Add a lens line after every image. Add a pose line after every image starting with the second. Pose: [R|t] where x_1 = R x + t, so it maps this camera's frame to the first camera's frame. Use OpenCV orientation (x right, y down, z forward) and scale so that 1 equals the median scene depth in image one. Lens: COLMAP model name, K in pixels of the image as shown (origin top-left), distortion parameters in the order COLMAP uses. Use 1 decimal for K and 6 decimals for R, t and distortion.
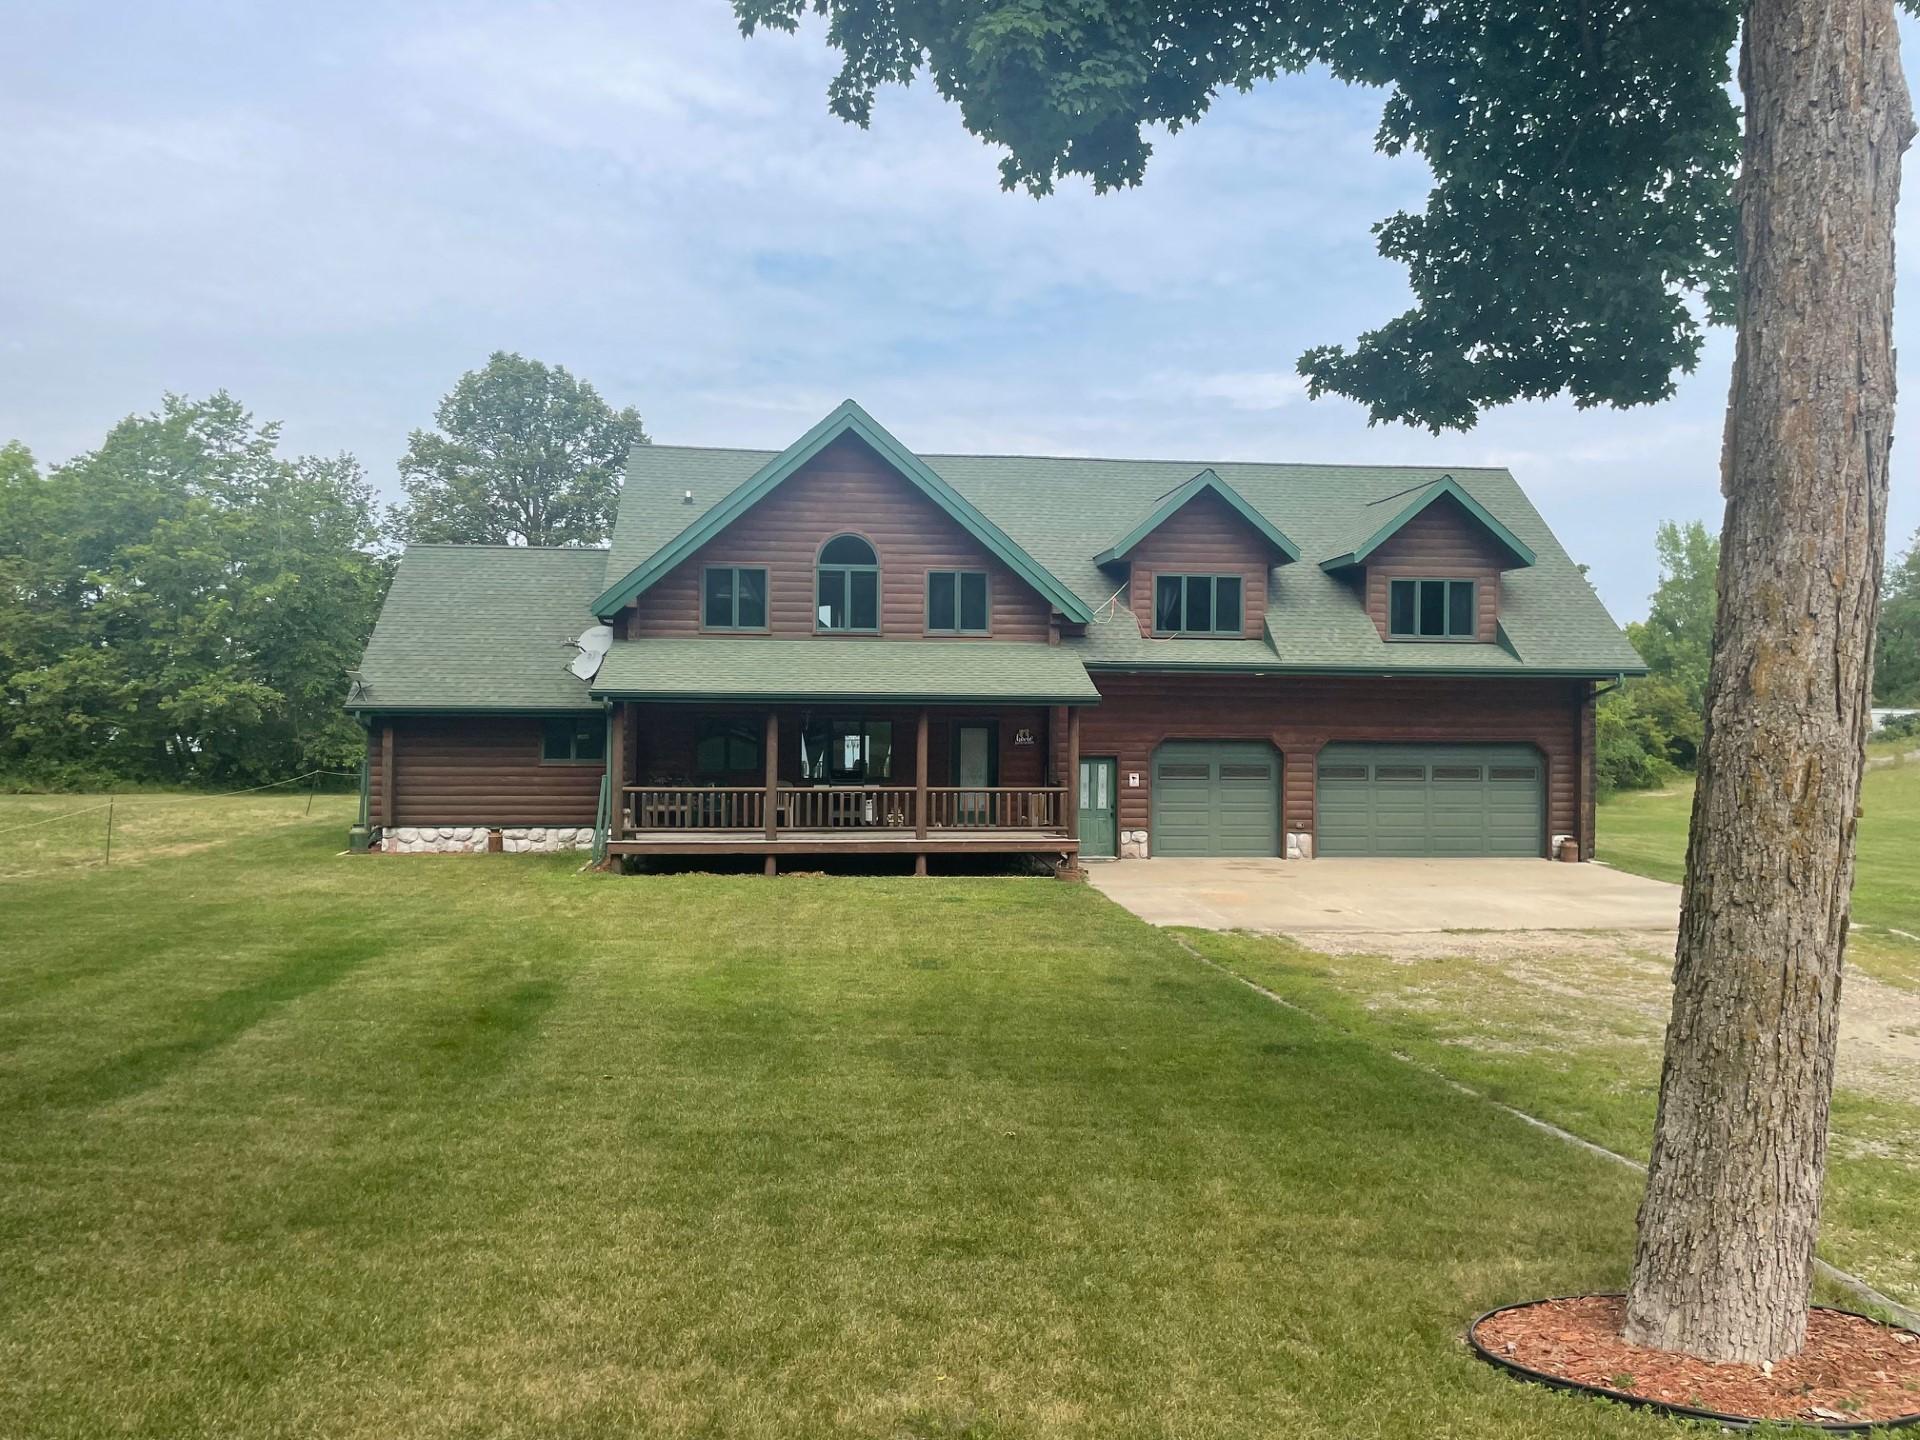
lens RADIAL K [[1432.4, 0, 960.0], [0, 1432.4, 720.0], [0, 0, 1]] dist [0.051494, -0.003657]
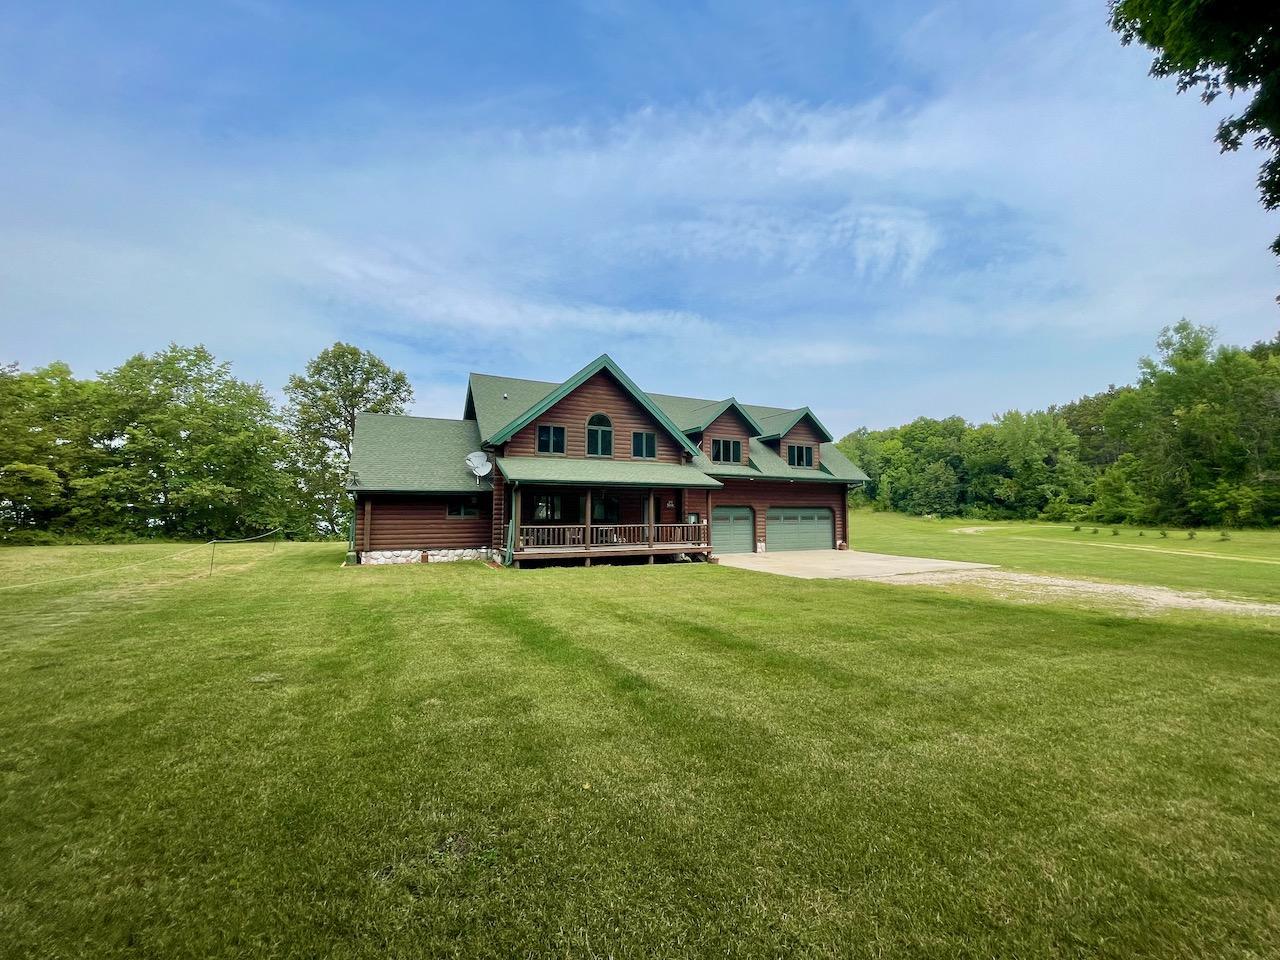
lens RADIAL K [[514.8, 0, 640.0], [0, 514.8, 480.0], [0, 0, 1]] dist [-0.003796, -0.000638]
pose [[0.941045, 0.013285, 0.338019, -0.276065], [0.010120, 0.997676, -0.067386, 0.027919], [-0.338129, 0.066834, 0.938724, 0.216634]]
